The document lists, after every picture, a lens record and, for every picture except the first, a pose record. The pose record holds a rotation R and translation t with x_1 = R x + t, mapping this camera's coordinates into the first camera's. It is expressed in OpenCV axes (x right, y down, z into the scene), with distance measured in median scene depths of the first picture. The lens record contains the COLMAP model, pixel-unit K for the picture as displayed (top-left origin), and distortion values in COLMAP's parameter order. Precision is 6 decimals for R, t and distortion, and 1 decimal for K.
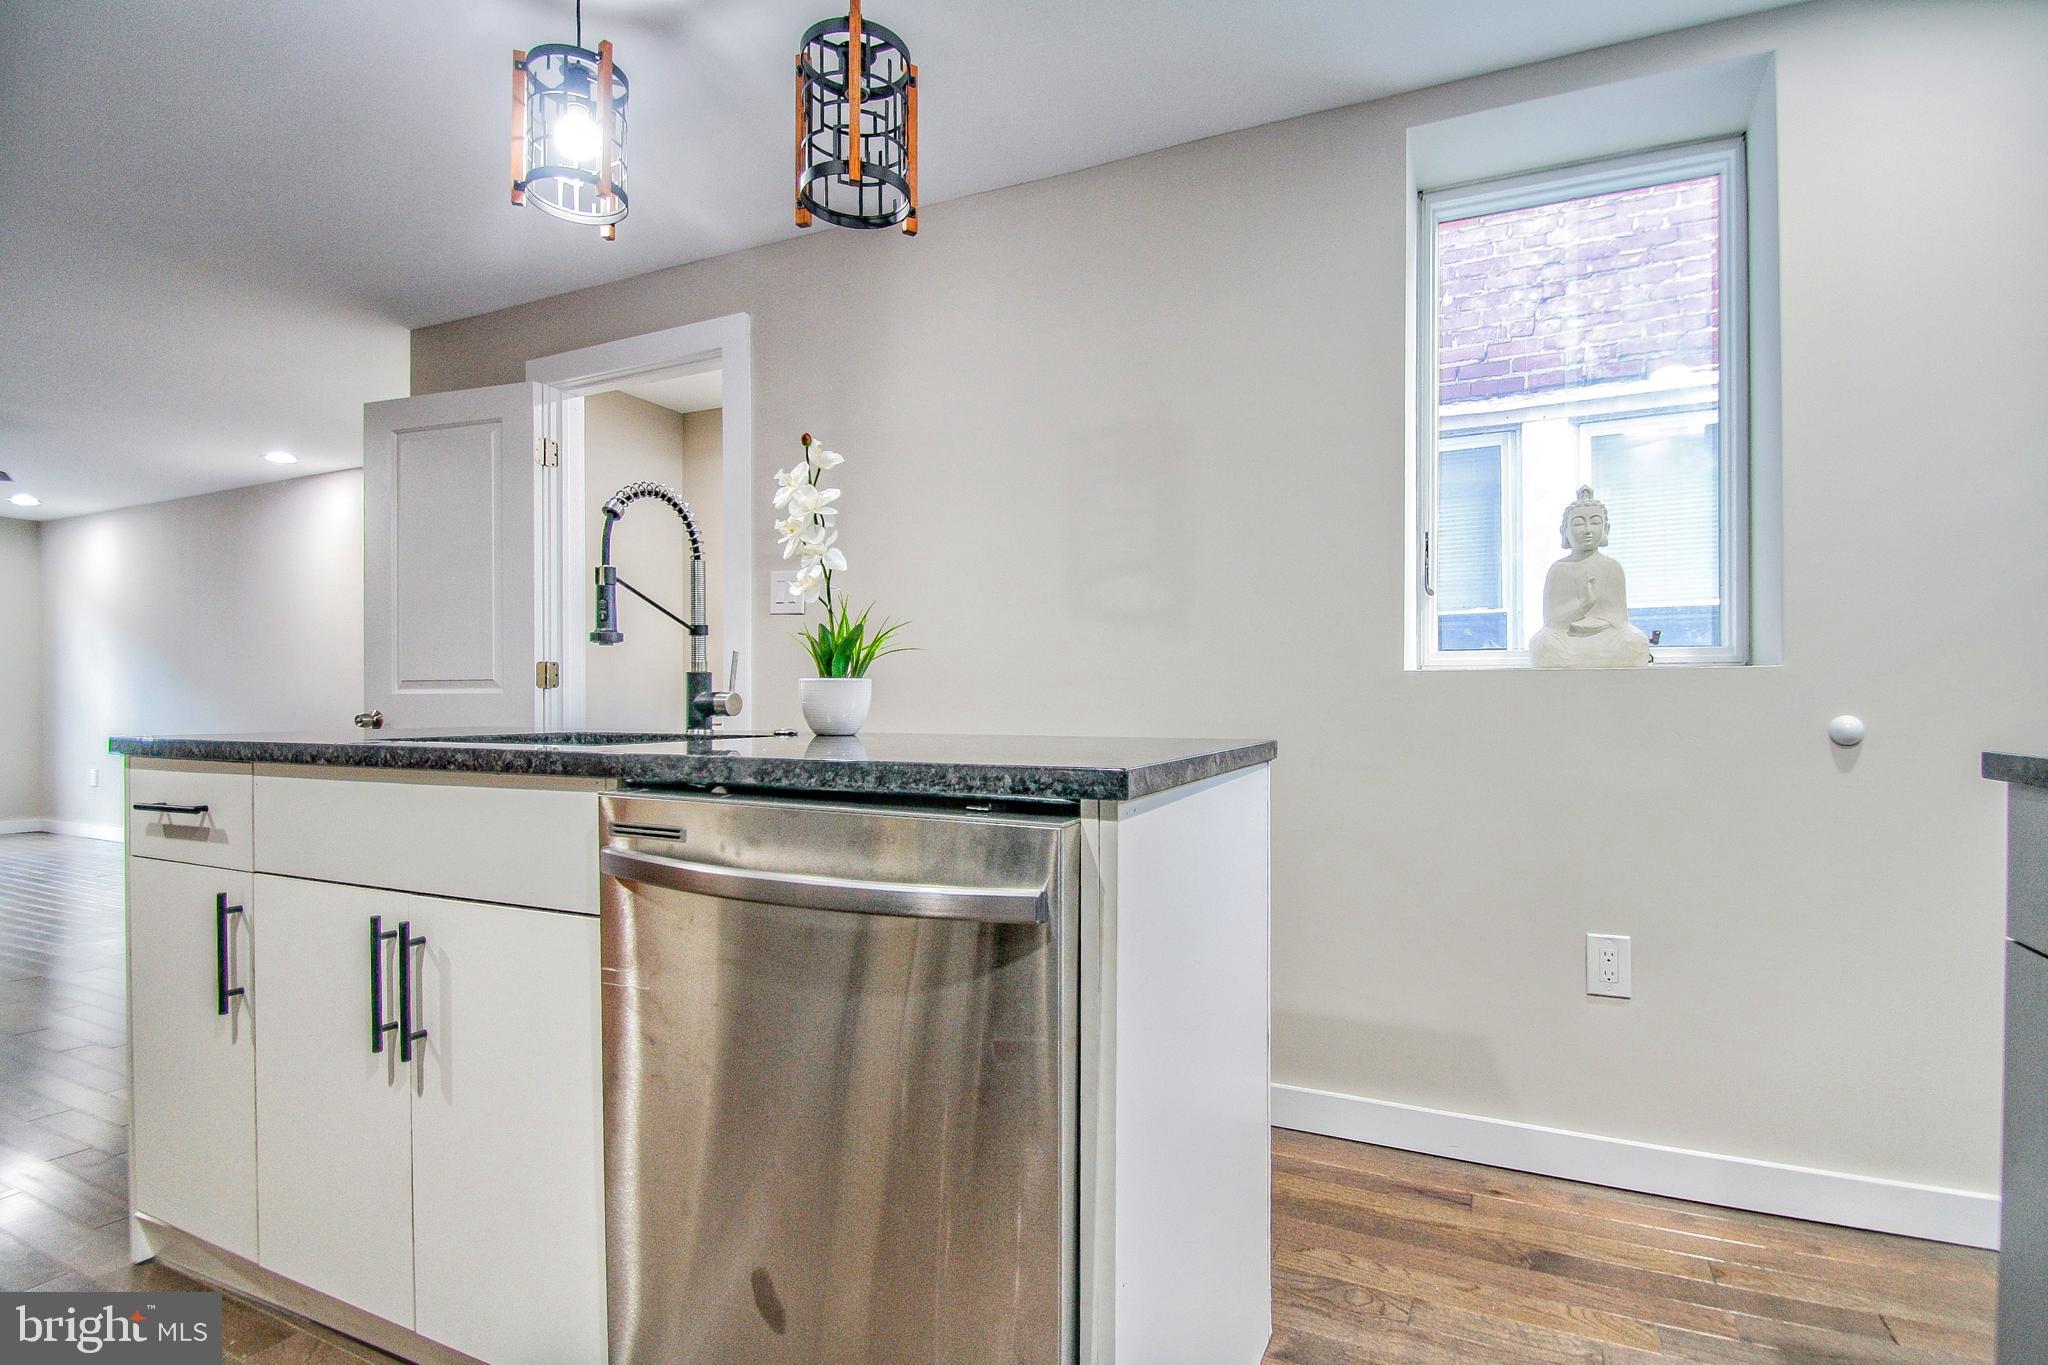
lens RADIAL K [[985.8, 0, 1075.4], [0, 985.8, 706.1], [0, 0, 1]] dist [0.004948, -0.011533]
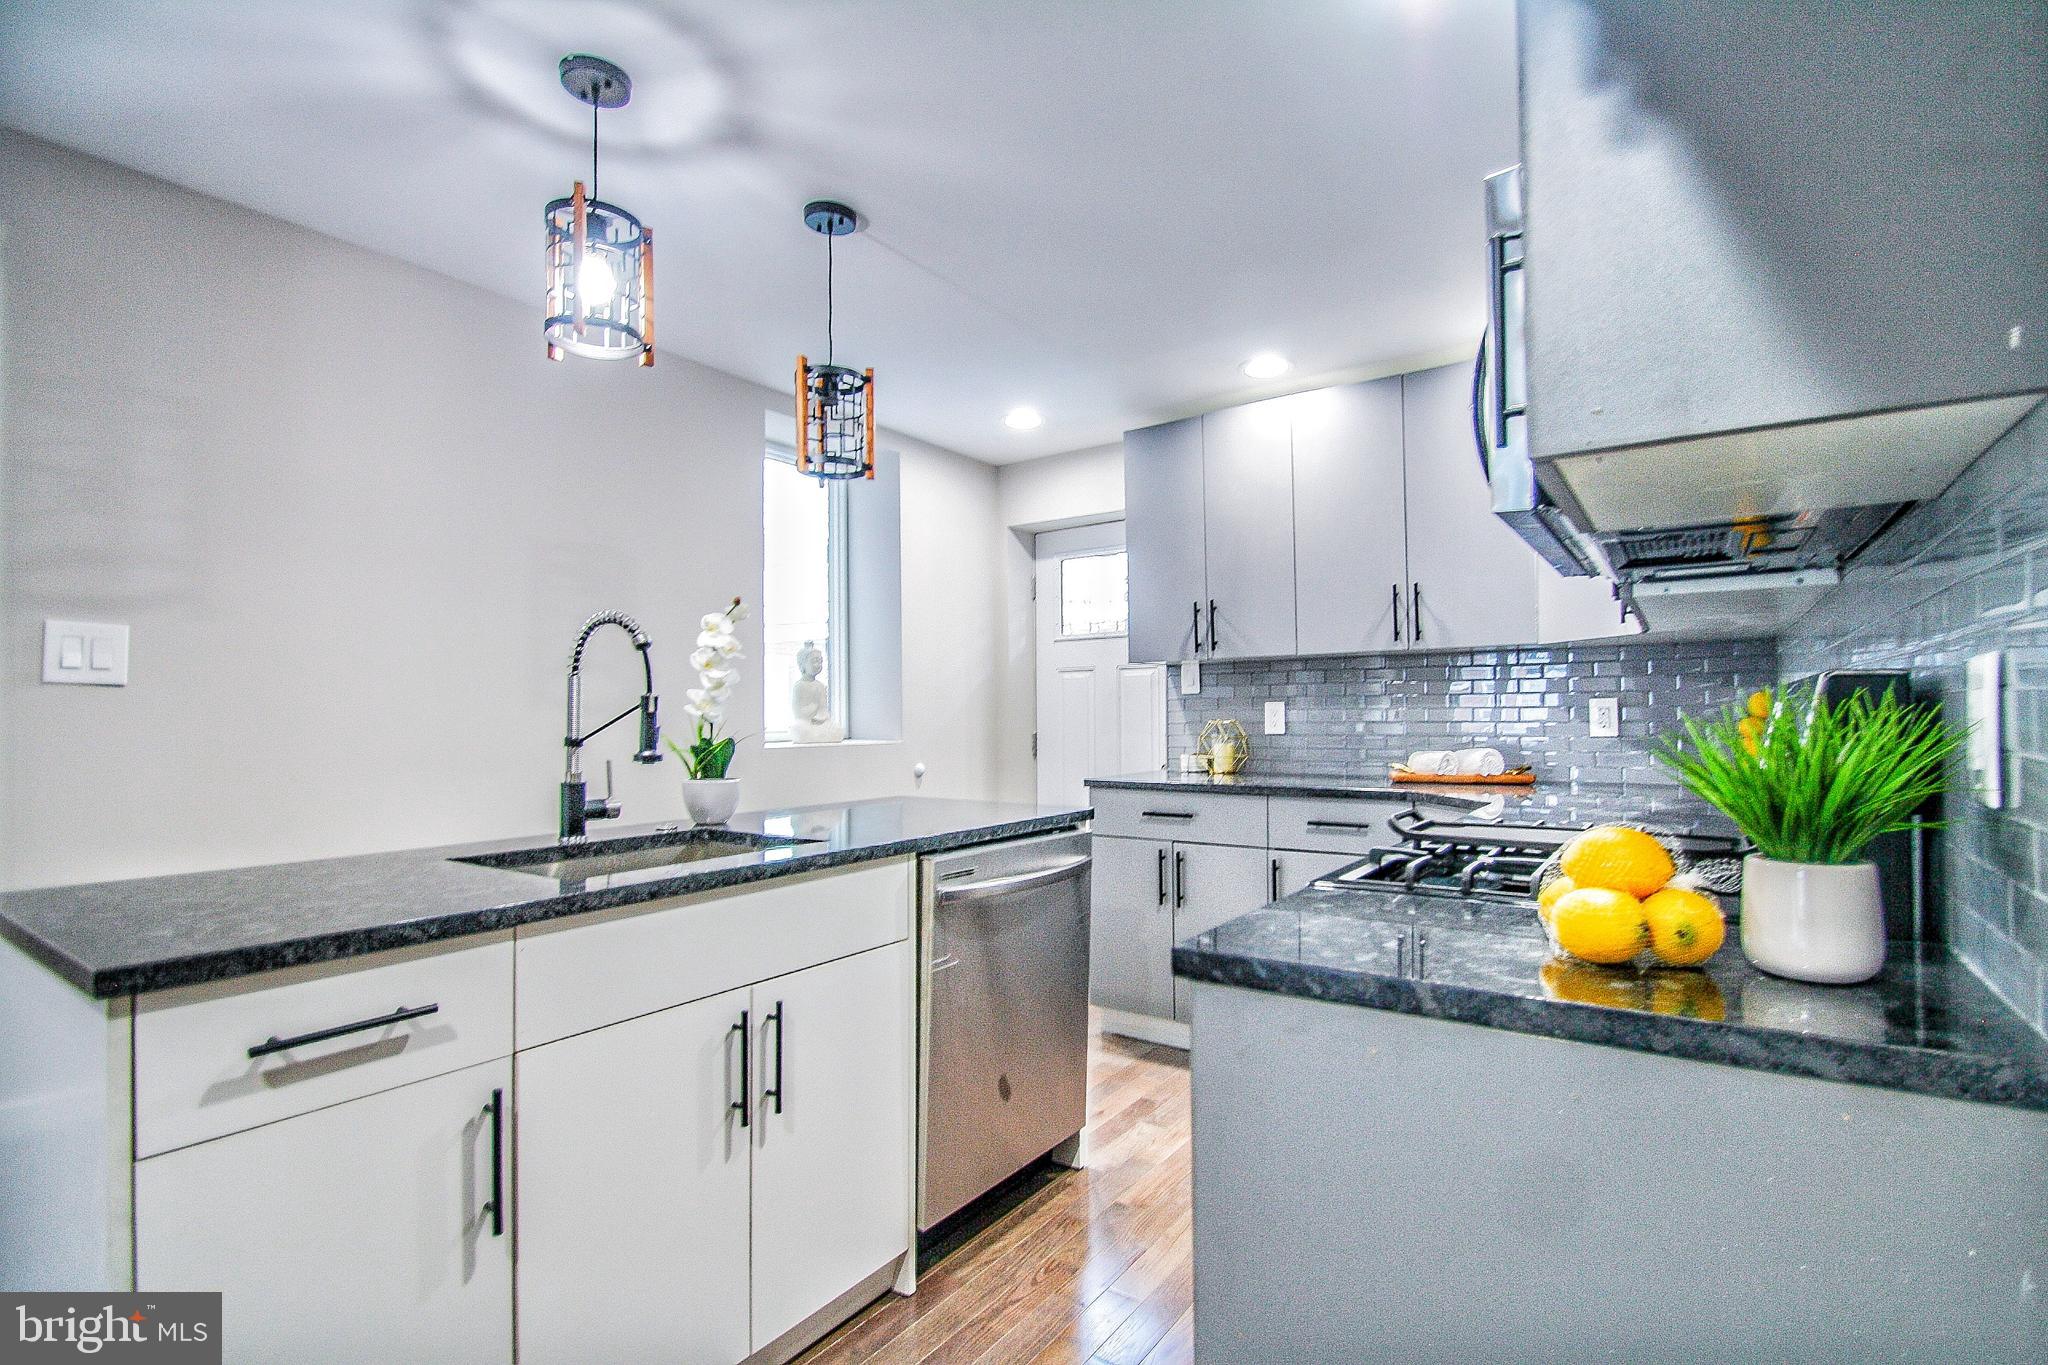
lens RADIAL K [[945.8, 0, 1067.5], [0, 945.8, 709.3], [0, 0, 1]] dist [0.000777, 0.000167]
pose [[0.159775, 0.001325, 0.987153, -1.454816], [0.008480, 0.999960, -0.002715, -0.117269], [-0.987117, 0.008805, 0.159758, 0.354235]]
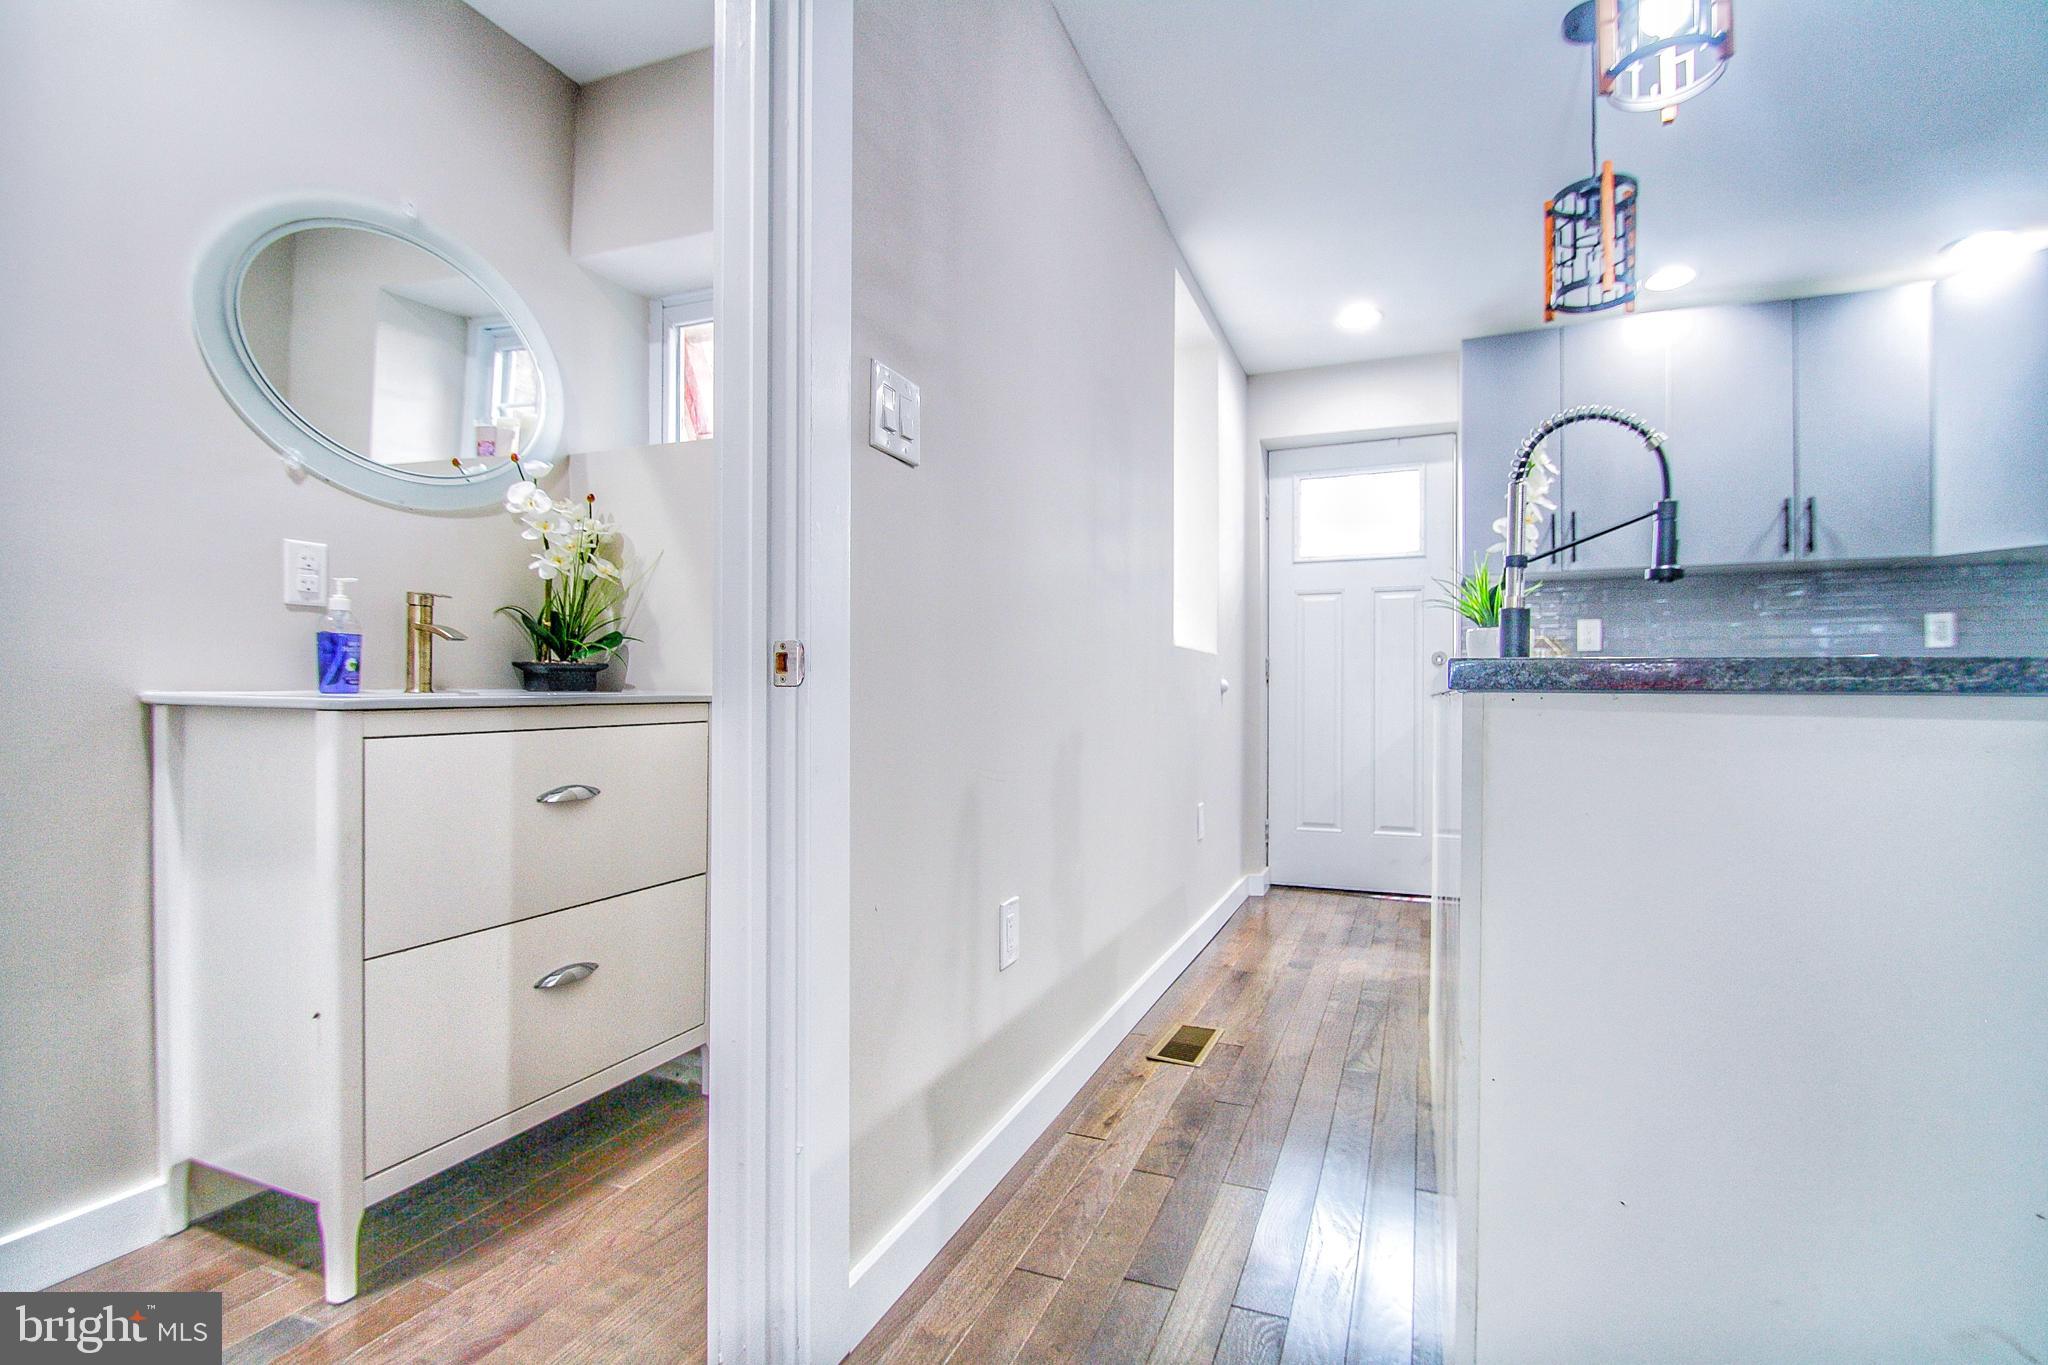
lens RADIAL K [[940.4, 0, 1078.7], [0, 940.4, 690.6], [0, 0, 1]] dist [0.032237, -0.024438]
pose [[-0.077385, 0.002360, 0.996998, -1.358430], [-0.007462, 0.999968, -0.002947, 0.051475], [-0.996973, -0.007668, -0.077365, 1.624310]]
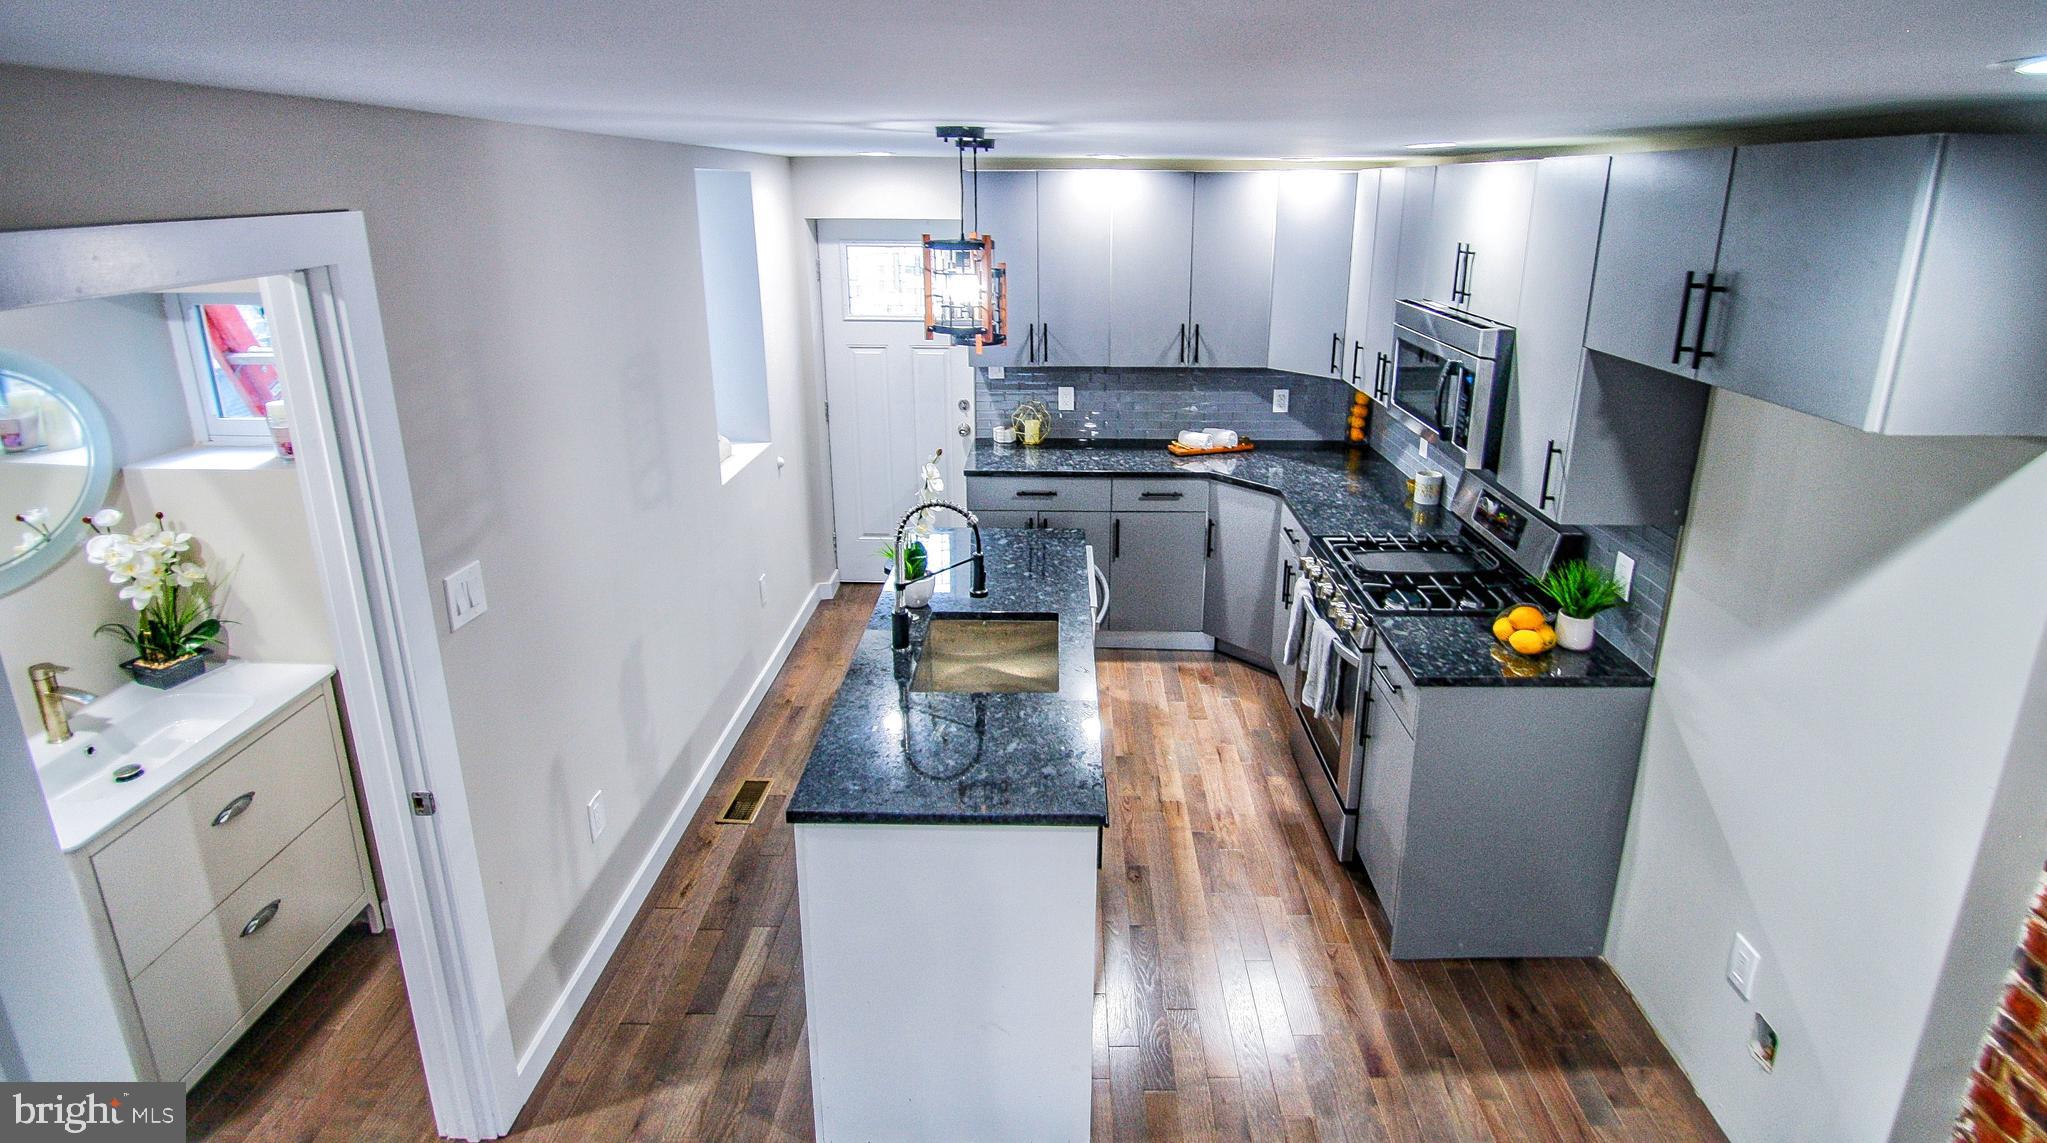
lens RADIAL K [[997.5, 0, 1060.8], [0, 997.5, 468.1], [0, 0, 1]] dist [-0.003782, -0.001296]
pose [[-0.412226, -0.248761, 0.876463, -1.966032], [-0.009325, 0.963105, 0.268966, -0.728225], [-0.911034, 0.102701, -0.399336, 1.511770]]
